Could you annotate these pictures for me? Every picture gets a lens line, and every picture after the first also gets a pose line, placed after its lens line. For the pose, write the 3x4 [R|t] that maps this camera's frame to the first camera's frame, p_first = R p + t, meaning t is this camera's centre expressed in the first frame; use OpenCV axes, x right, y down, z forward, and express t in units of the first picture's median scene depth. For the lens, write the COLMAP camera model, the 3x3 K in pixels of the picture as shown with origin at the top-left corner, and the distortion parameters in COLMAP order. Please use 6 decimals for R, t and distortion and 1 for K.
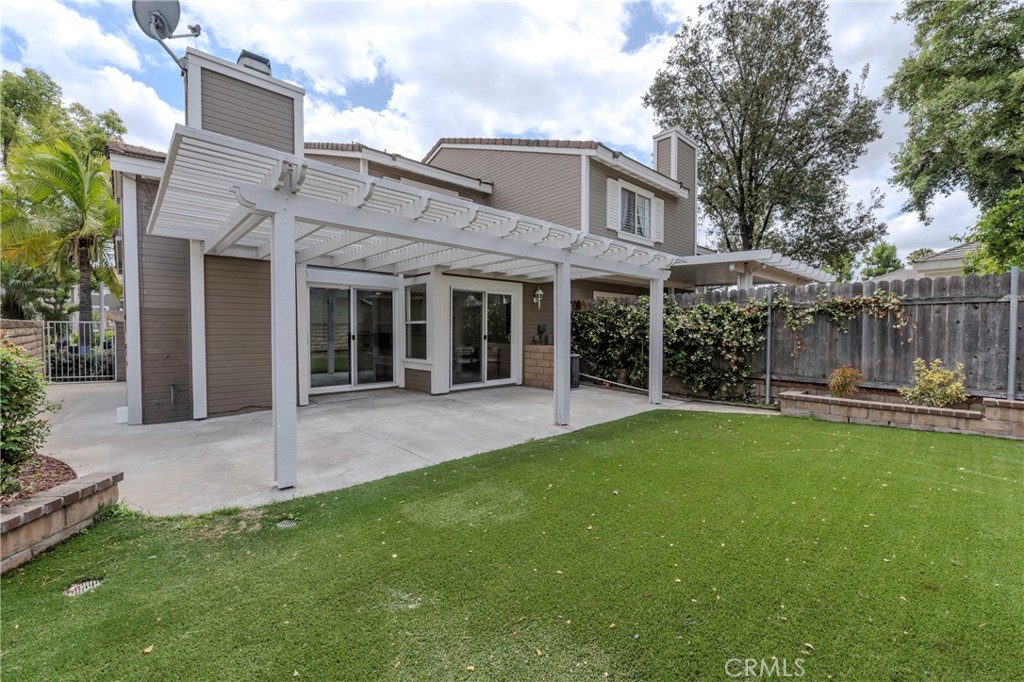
lens RADIAL K [[429.6, 0, 512.0], [0, 429.6, 341.0], [0, 0, 1]] dist [-0.010798, 0.000237]
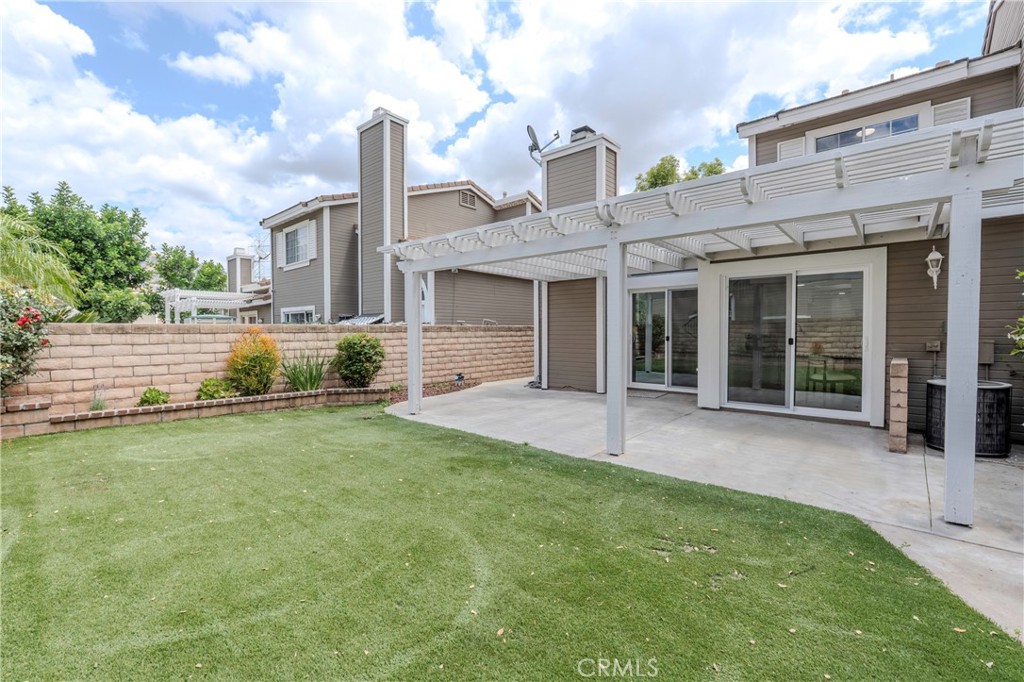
lens RADIAL K [[444.7, 0, 512.0], [0, 444.7, 341.0], [0, 0, 1]] dist [0.016067, 0.000049]
pose [[0.105373, 0.018182, -0.994267, 0.627895], [-0.019988, 0.999670, 0.016163, -0.012238], [0.994232, 0.018170, 0.105702, 0.517600]]
